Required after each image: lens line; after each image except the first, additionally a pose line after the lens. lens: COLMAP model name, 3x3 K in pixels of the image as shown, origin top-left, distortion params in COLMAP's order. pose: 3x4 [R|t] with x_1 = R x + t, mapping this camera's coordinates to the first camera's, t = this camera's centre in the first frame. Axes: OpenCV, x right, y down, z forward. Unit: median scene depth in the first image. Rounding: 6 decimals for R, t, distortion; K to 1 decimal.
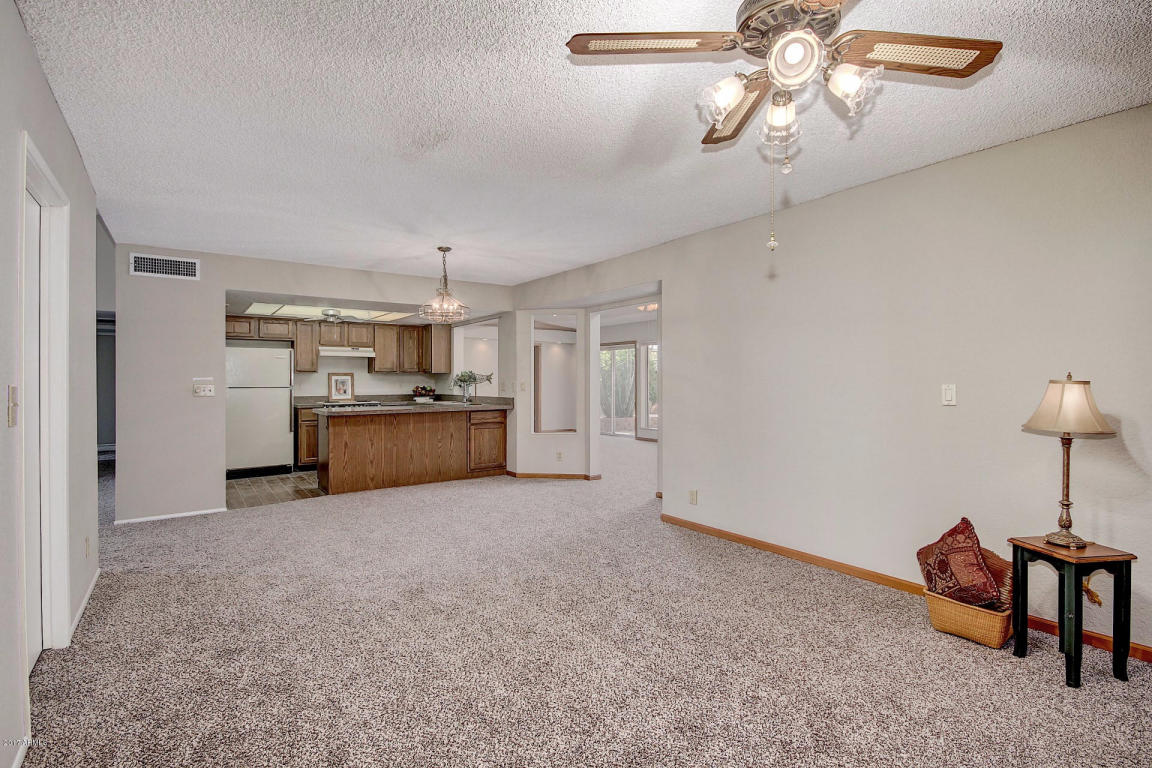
lens RADIAL K [[541.0, 0, 576.5], [0, 541.0, 377.3], [0, 0, 1]] dist [0.000691, -0.010778]
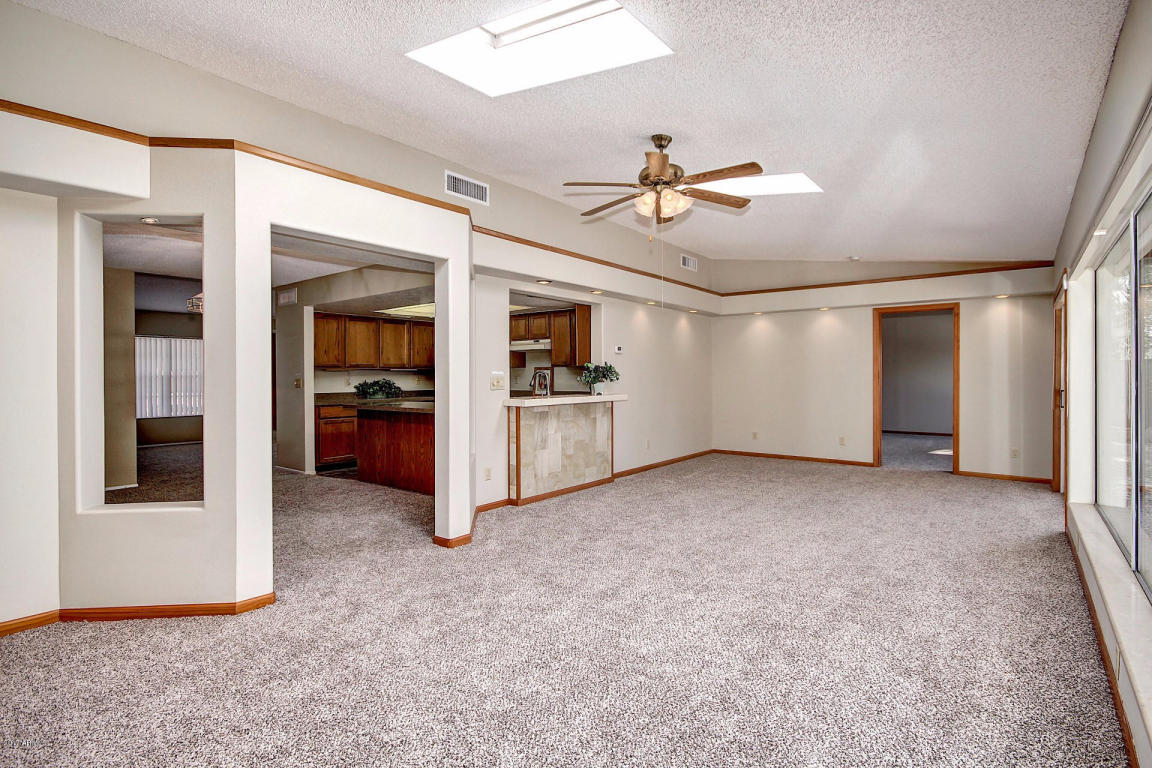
lens RADIAL K [[541.0, 0, 569.1], [0, 541.0, 378.1], [0, 0, 1]] dist [0.000691, -0.010778]
pose [[0.273671, 0.006541, -0.961801, 0.500955], [0.007158, 0.999935, 0.008837, 0.003096], [0.961797, -0.009303, 0.273607, 0.785323]]
